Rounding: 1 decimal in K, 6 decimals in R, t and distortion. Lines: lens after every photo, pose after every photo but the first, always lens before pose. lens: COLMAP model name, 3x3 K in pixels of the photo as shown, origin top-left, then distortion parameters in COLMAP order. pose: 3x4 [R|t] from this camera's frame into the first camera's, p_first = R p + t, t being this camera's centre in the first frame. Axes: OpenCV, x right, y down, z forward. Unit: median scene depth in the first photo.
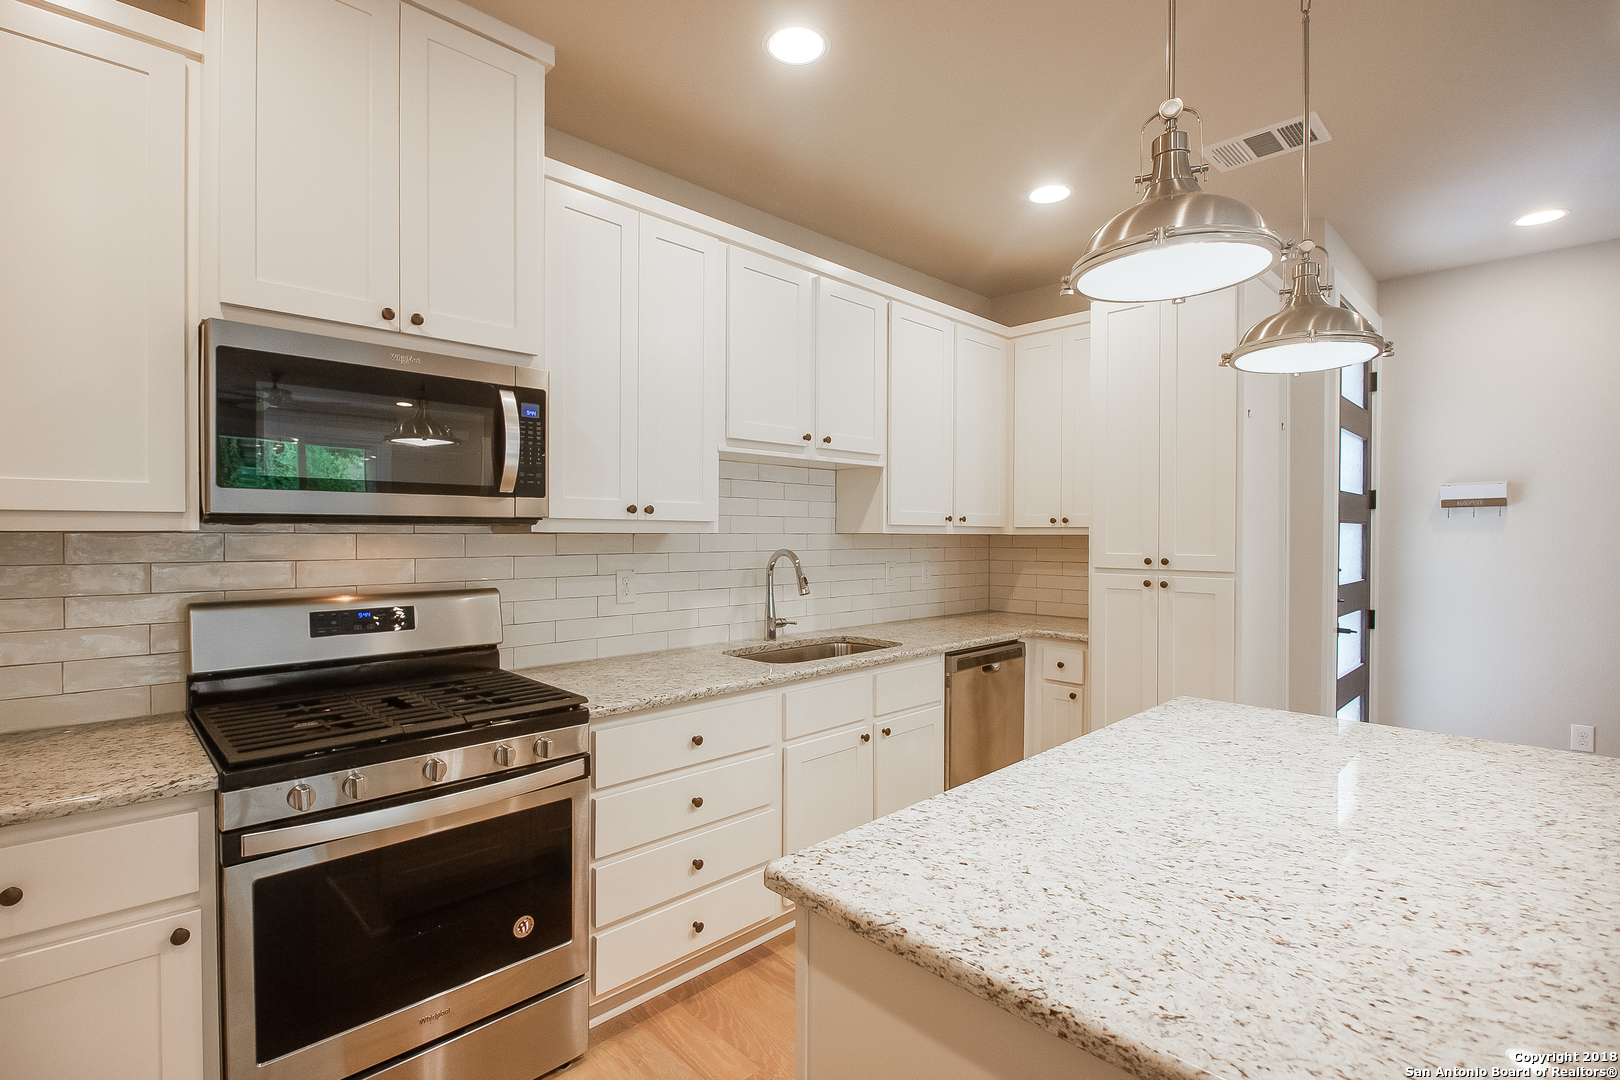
lens RADIAL K [[749.1, 0, 800.1], [0, 749.1, 535.1], [0, 0, 1]] dist [0.008869, -0.007904]
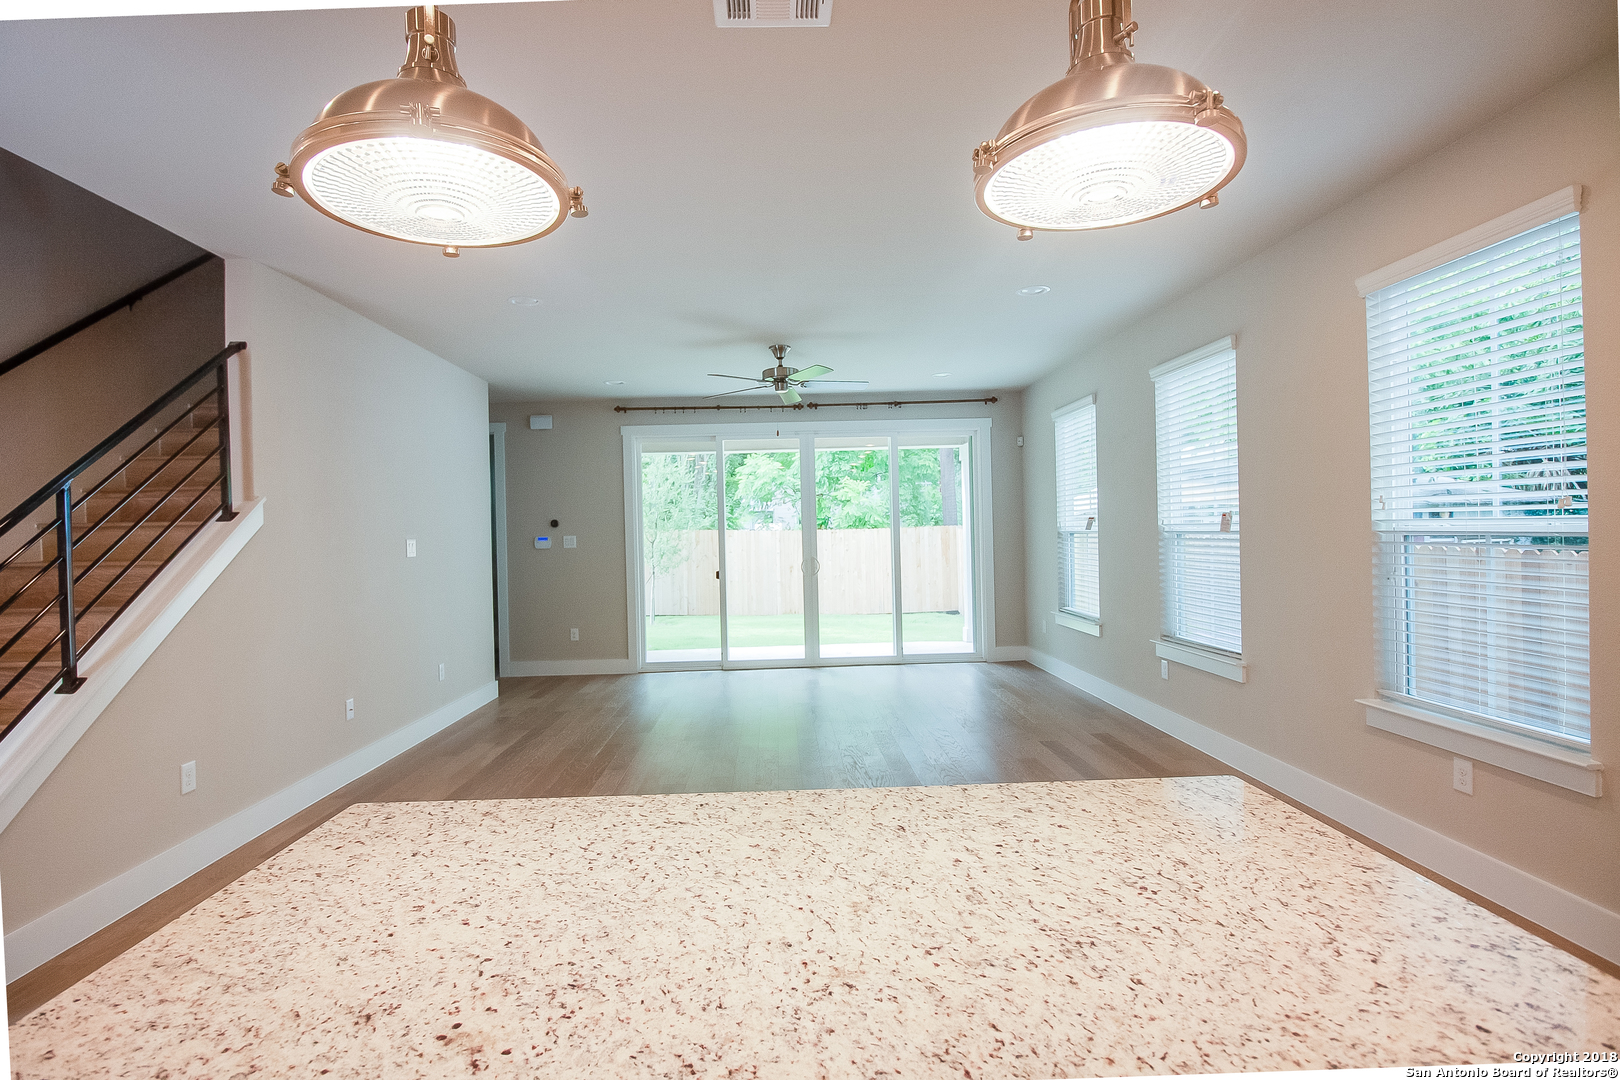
lens RADIAL K [[768.9, 0, 799.5], [0, 768.9, 540.9], [0, 0, 1]] dist [-0.010385, -0.008466]
pose [[-0.738310, 0.004394, 0.674447, 0.162064], [0.023818, 0.999525, 0.019561, -0.006313], [-0.674041, 0.030506, -0.738064, 1.395504]]
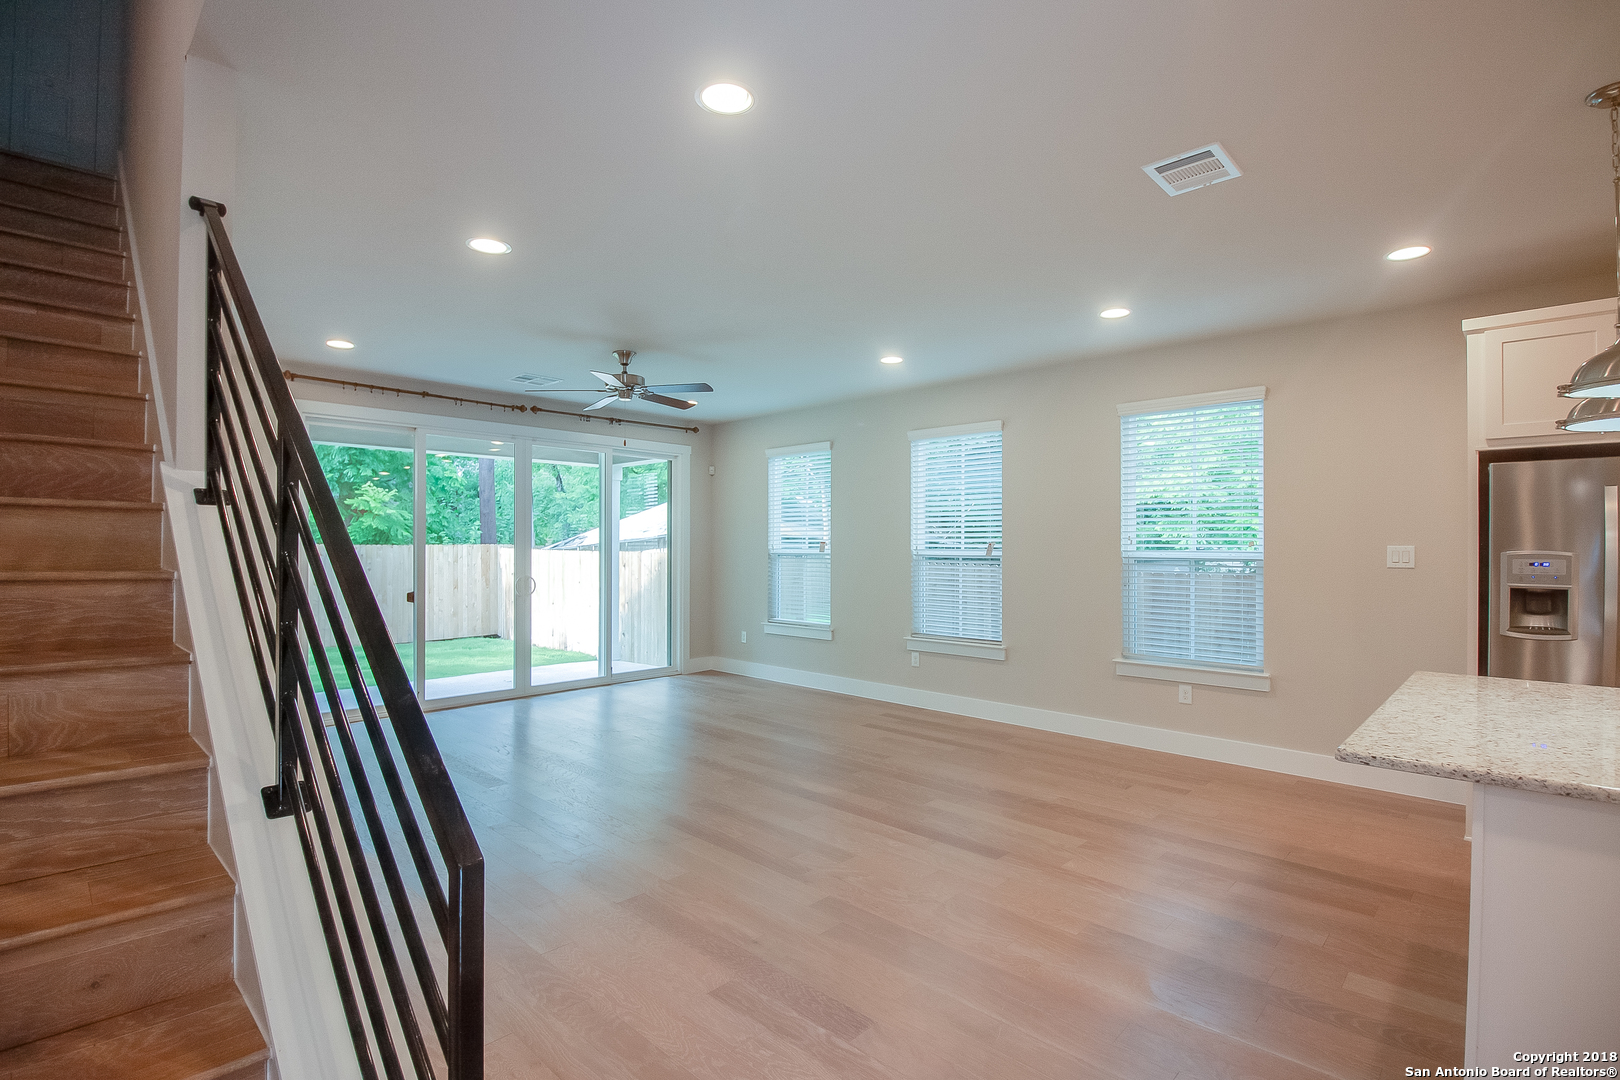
lens RADIAL K [[768.9, 0, 795.5], [0, 768.9, 546.9], [0, 0, 1]] dist [-0.010385, -0.008466]
pose [[-0.999287, -0.009543, -0.036531, 2.192698], [-0.009674, 0.999947, 0.003395, 0.001821], [0.036496, 0.003746, -0.999327, 2.298864]]
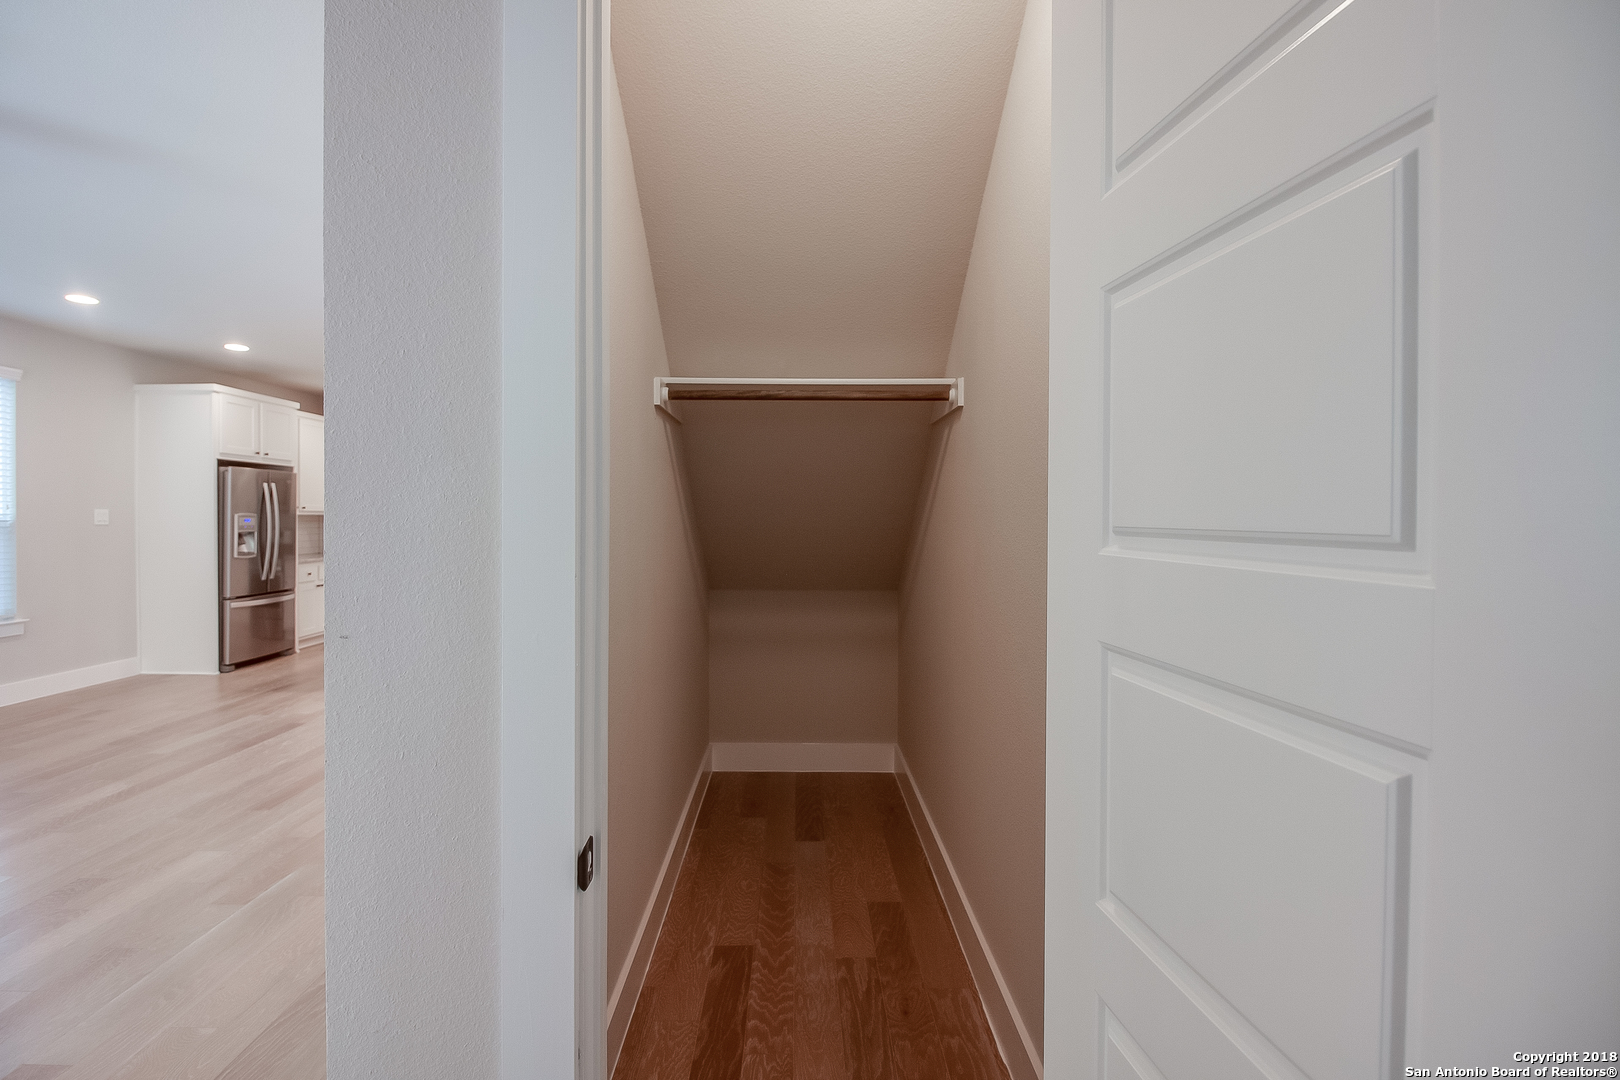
lens RADIAL K [[729.1, 0, 819.1], [0, 729.1, 523.3], [0, 0, 1]] dist [0.004691, -0.000075]
pose [[0.739109, 0.007717, -0.673542, 5.519965], [-0.008049, 0.999964, 0.002625, 0.019263], [0.673538, 0.003481, 0.739144, -0.980428]]
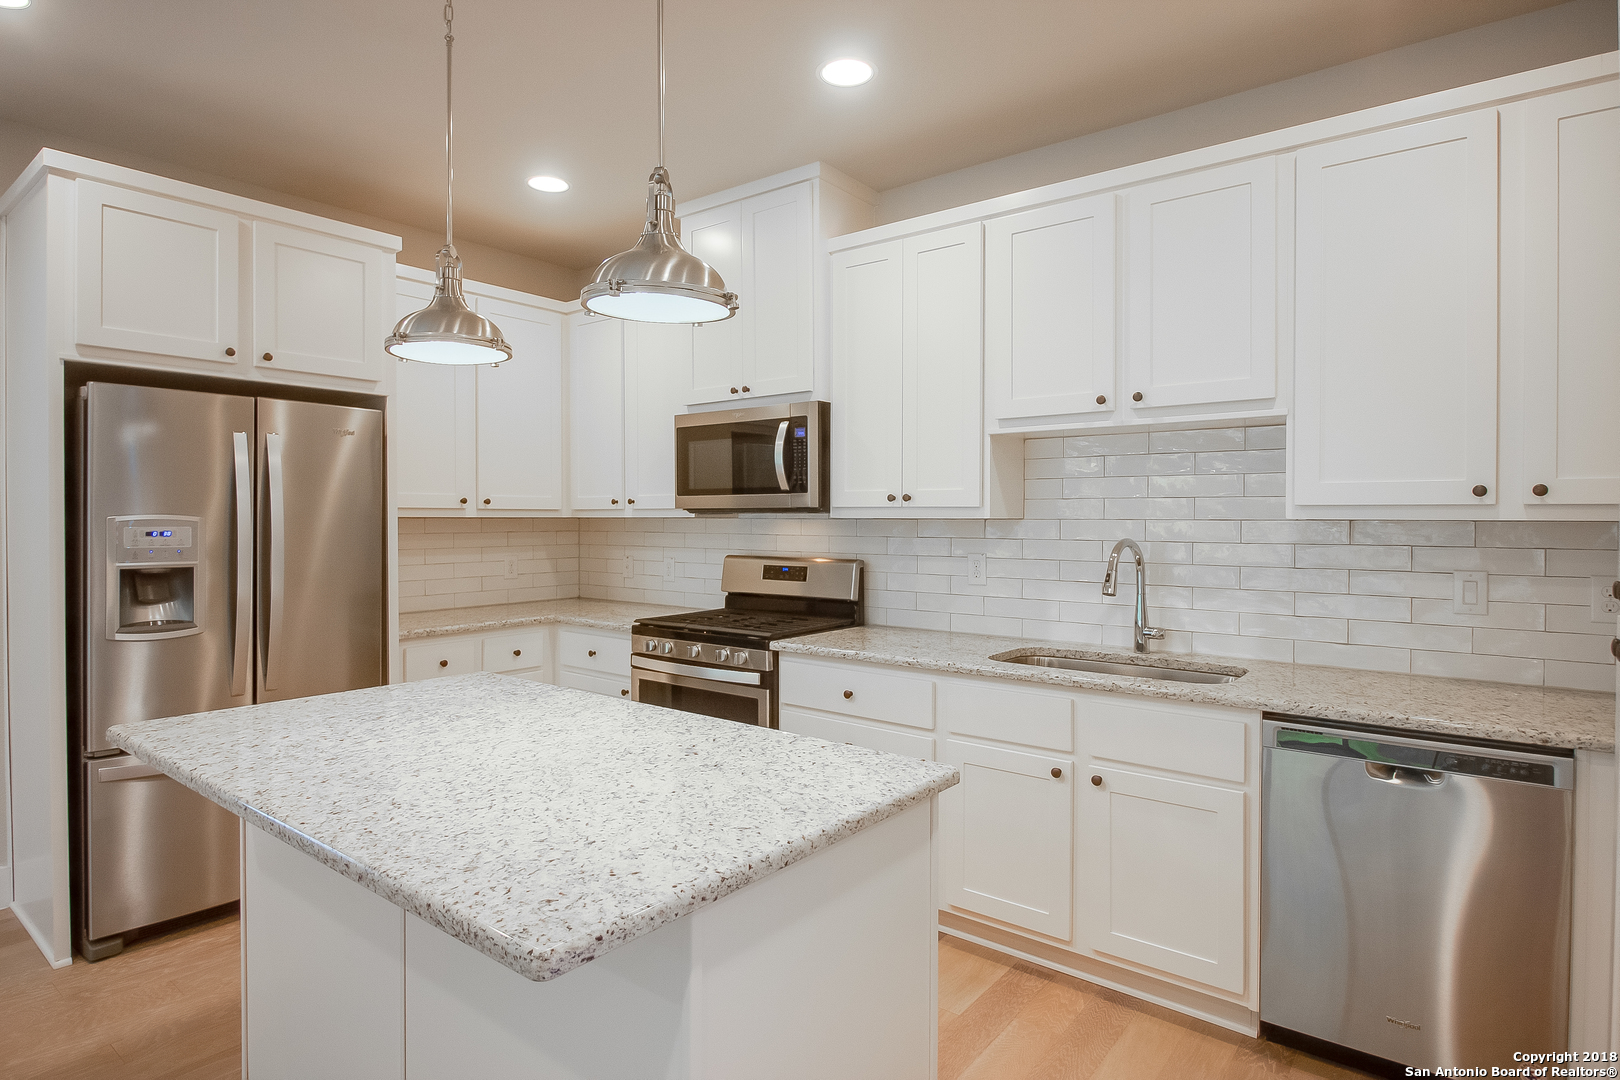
lens RADIAL K [[869.2, 0, 810.2], [0, 869.2, 523.9], [0, 0, 1]] dist [-0.001699, -0.002999]
pose [[0.138401, 0.003572, -0.990370, 1.893302], [-0.006875, 0.999973, 0.002645, 0.005005], [0.990352, 0.006443, 0.138422, 1.180543]]
